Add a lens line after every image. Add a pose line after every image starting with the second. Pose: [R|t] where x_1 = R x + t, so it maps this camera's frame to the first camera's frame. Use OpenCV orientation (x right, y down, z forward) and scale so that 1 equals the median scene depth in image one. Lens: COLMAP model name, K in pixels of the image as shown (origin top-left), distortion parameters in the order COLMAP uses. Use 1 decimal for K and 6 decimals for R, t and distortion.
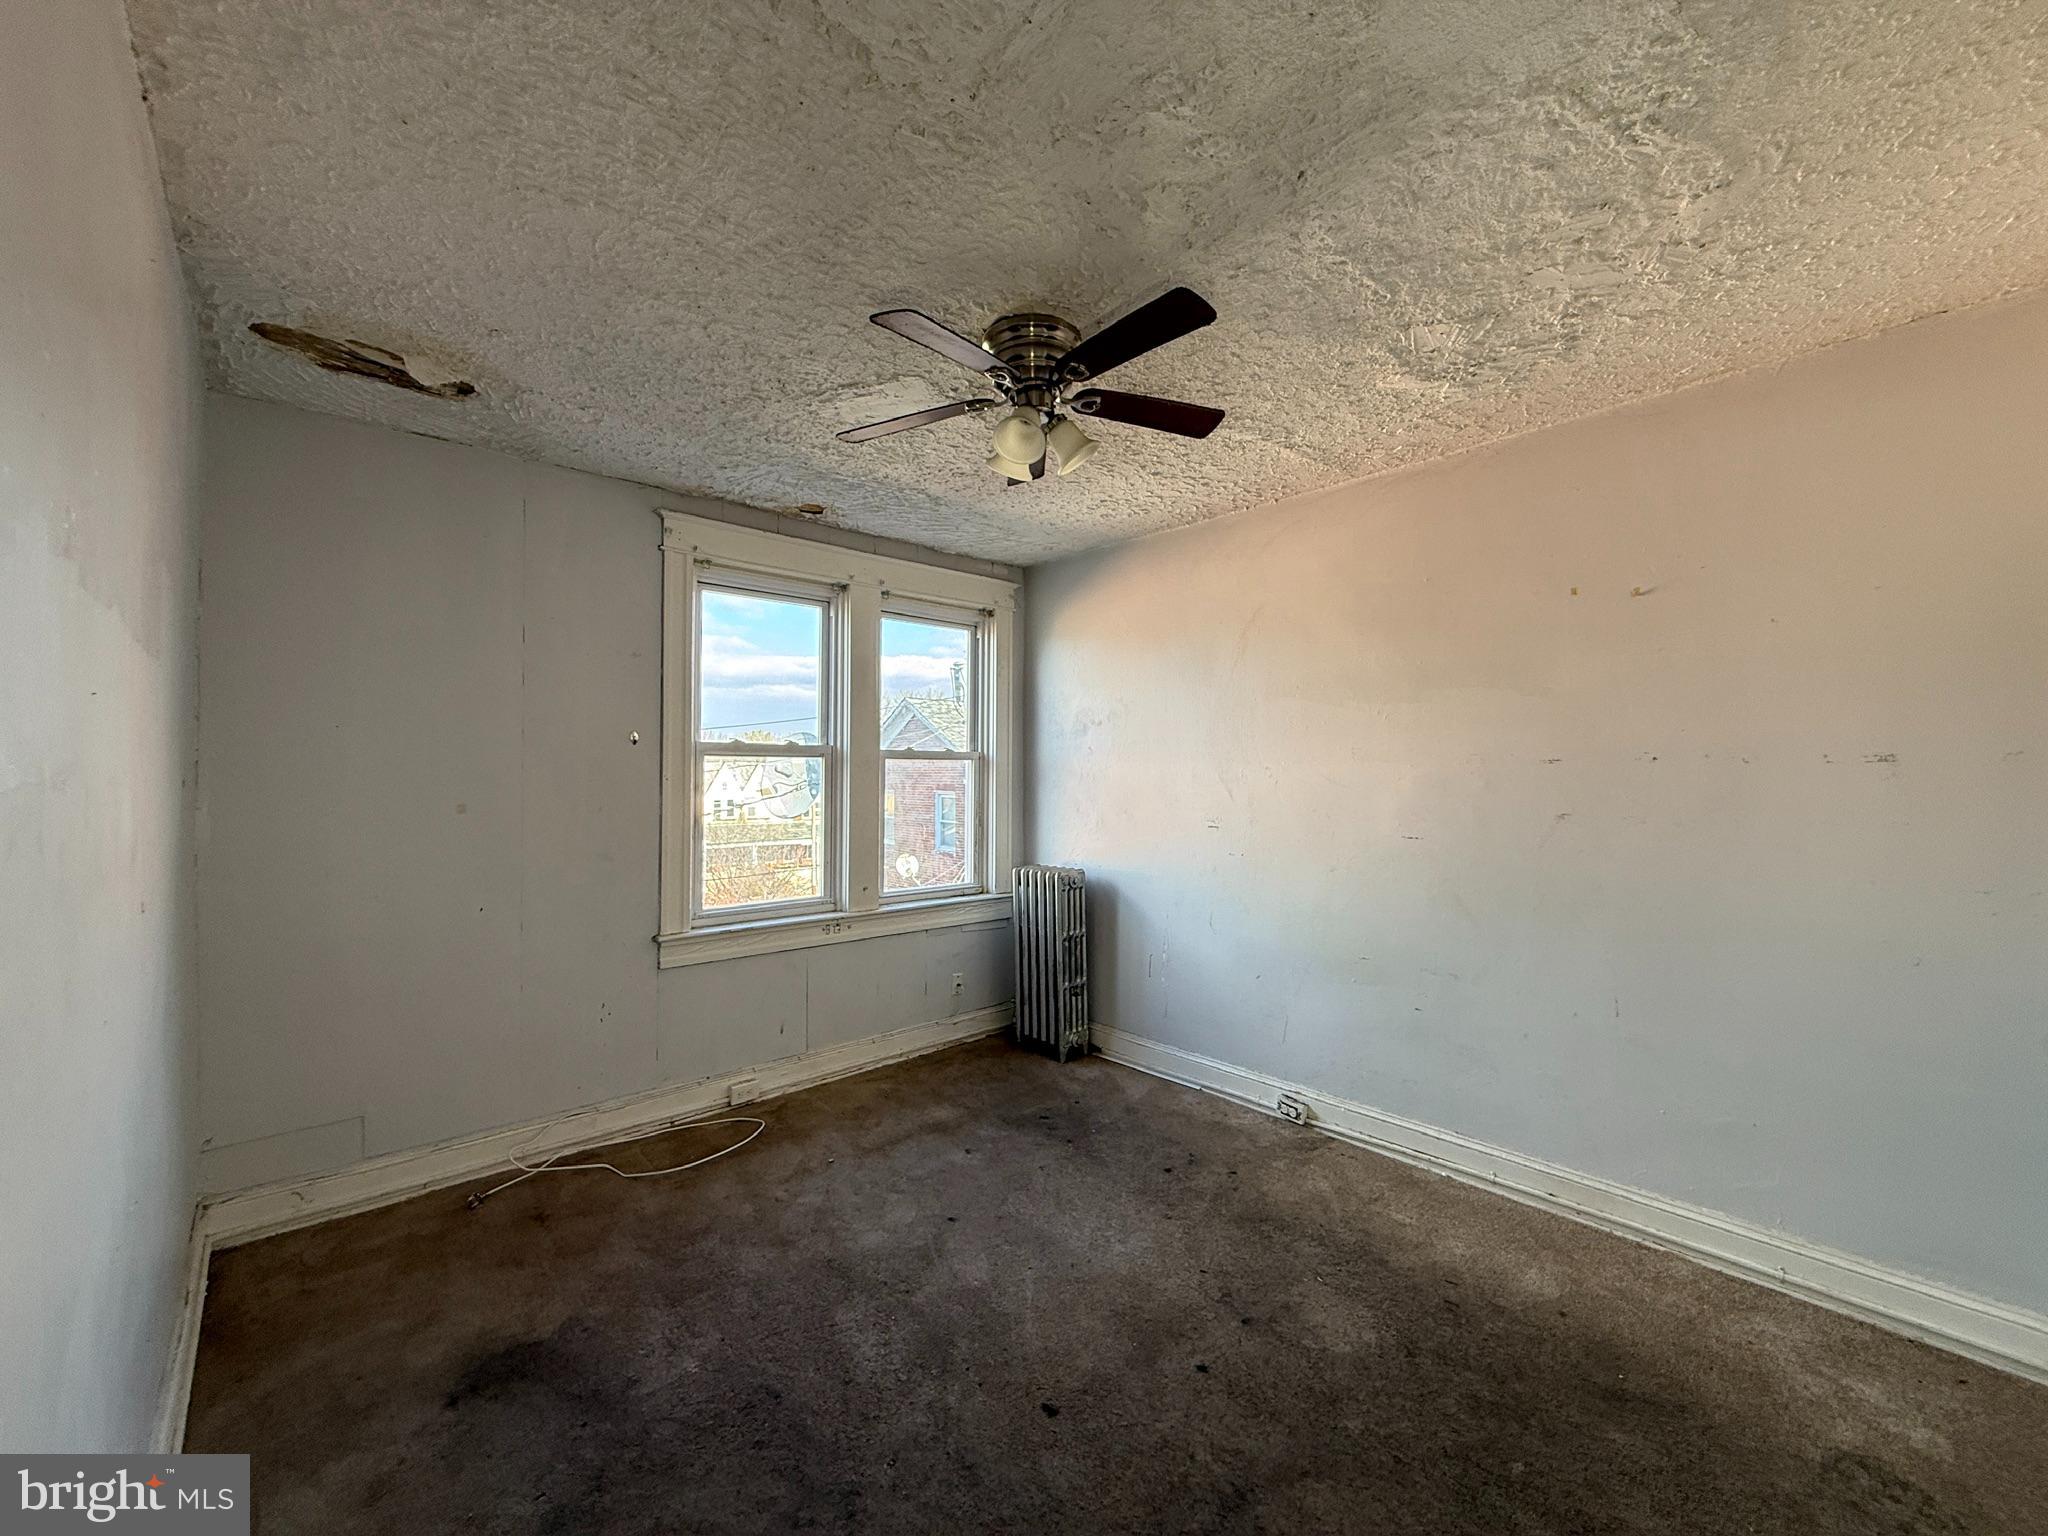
lens RADIAL K [[812.7, 0, 1019.6], [0, 812.7, 767.7], [0, 0, 1]] dist [0.002462, 0.000447]
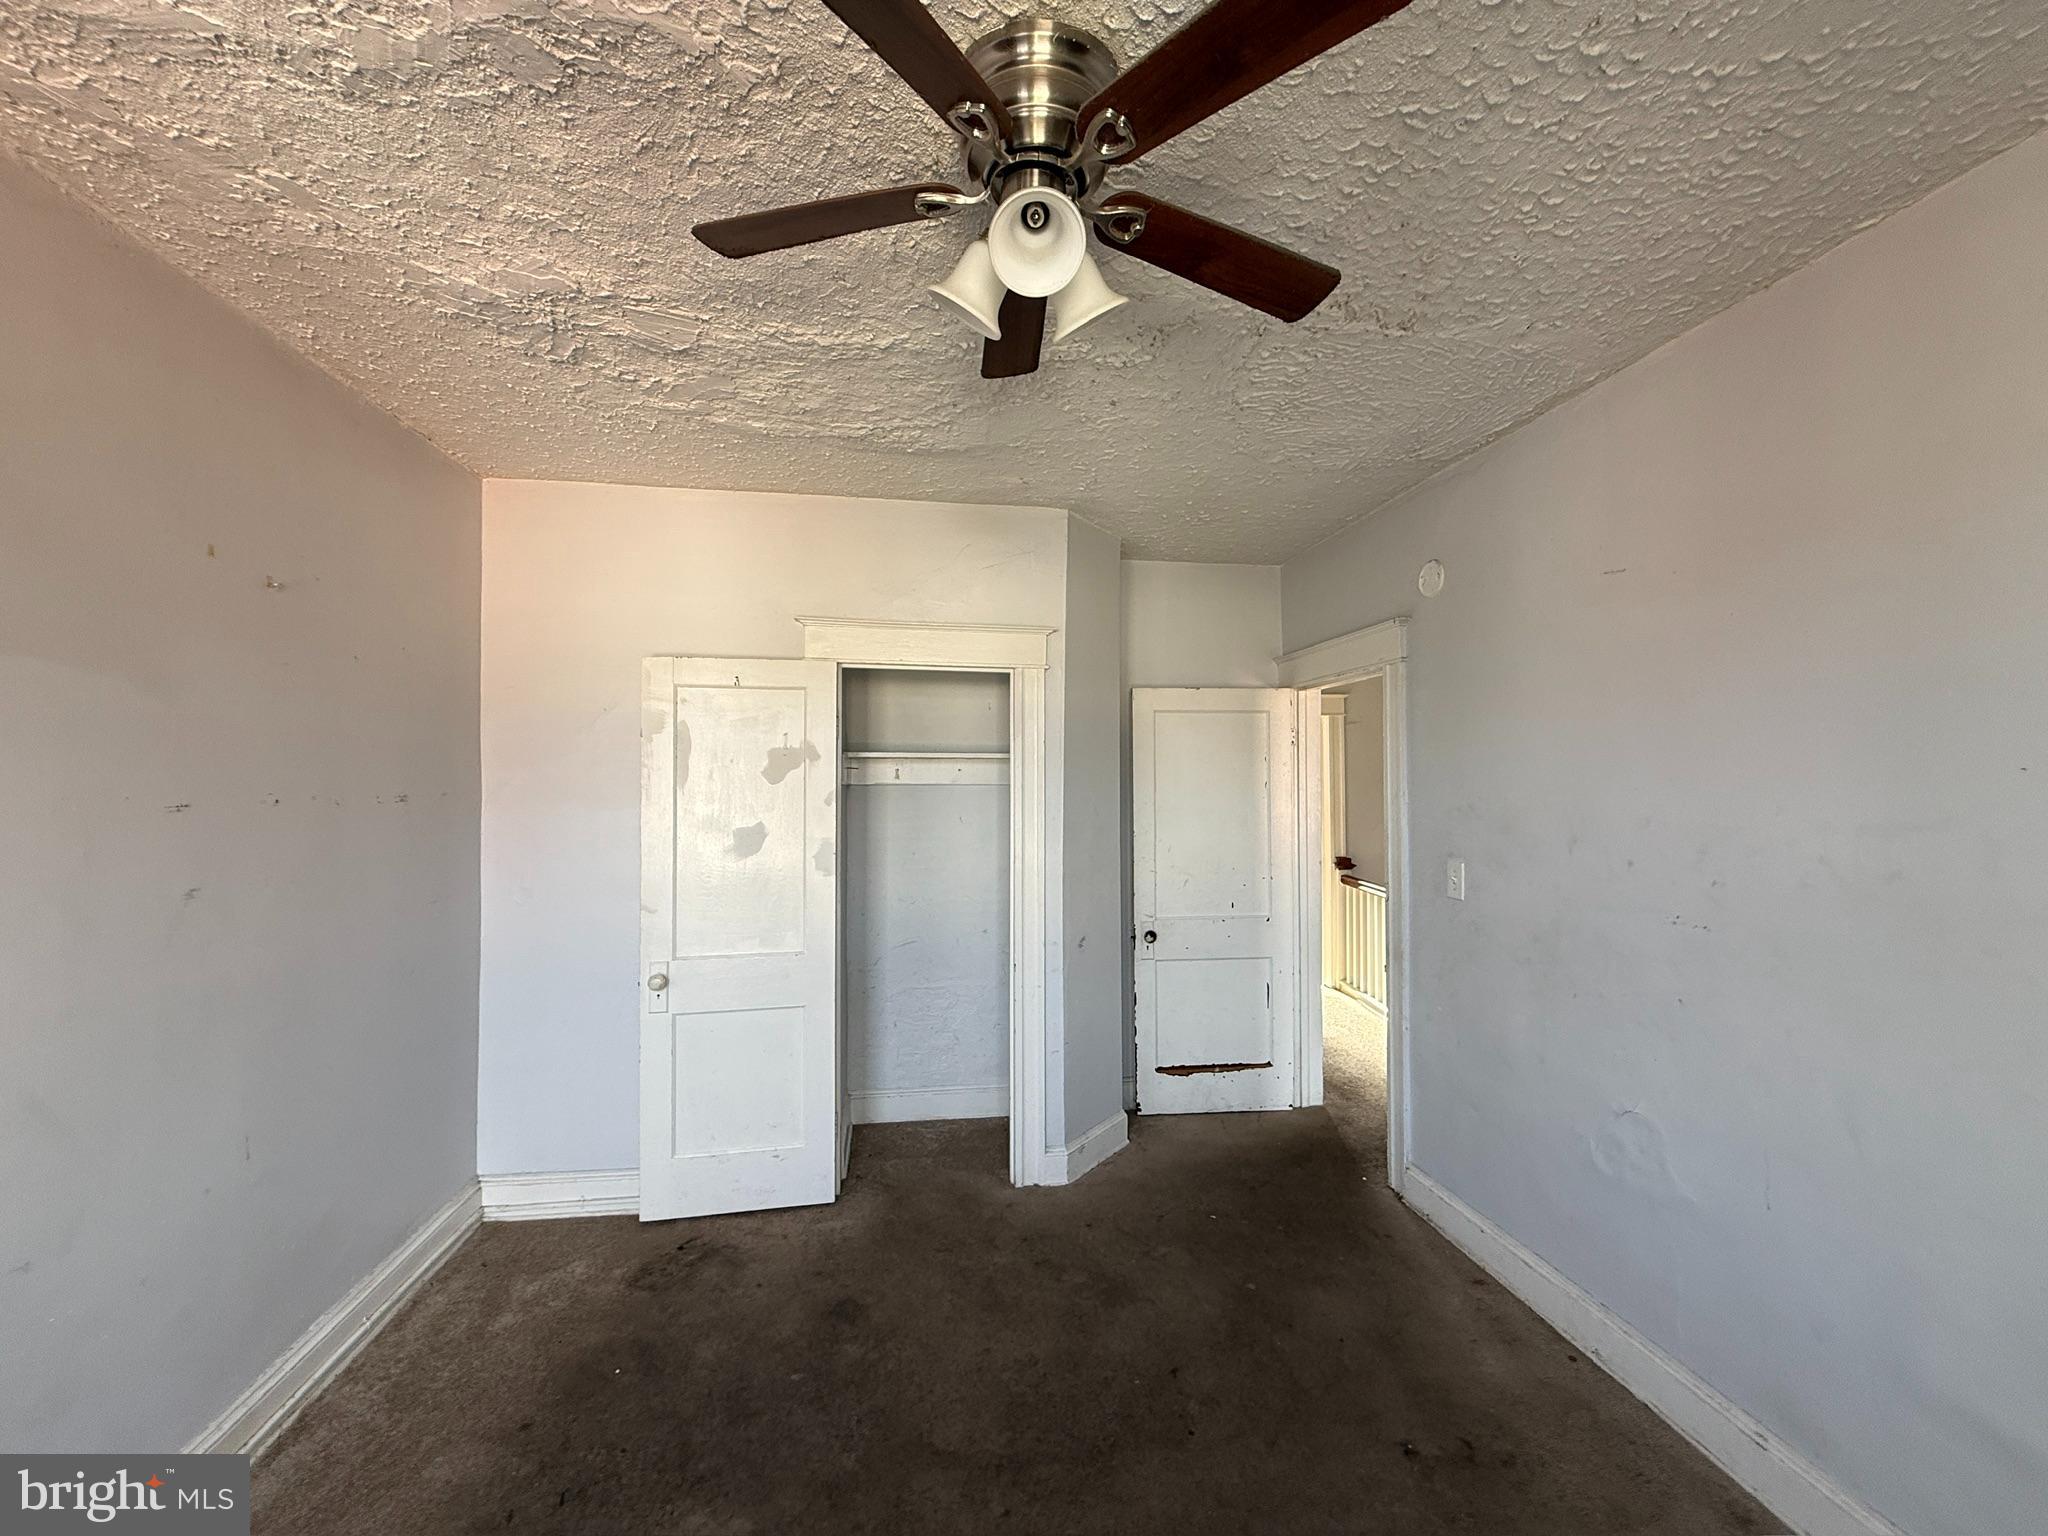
lens RADIAL K [[812.7, 0, 1019.6], [0, 812.7, 767.7], [0, 0, 1]] dist [0.002462, 0.000447]
pose [[-0.828737, 0.007414, 0.559589, -0.265745], [-0.001998, 0.999867, -0.016207, -0.034637], [-0.559635, -0.014549, -0.828612, 1.339017]]
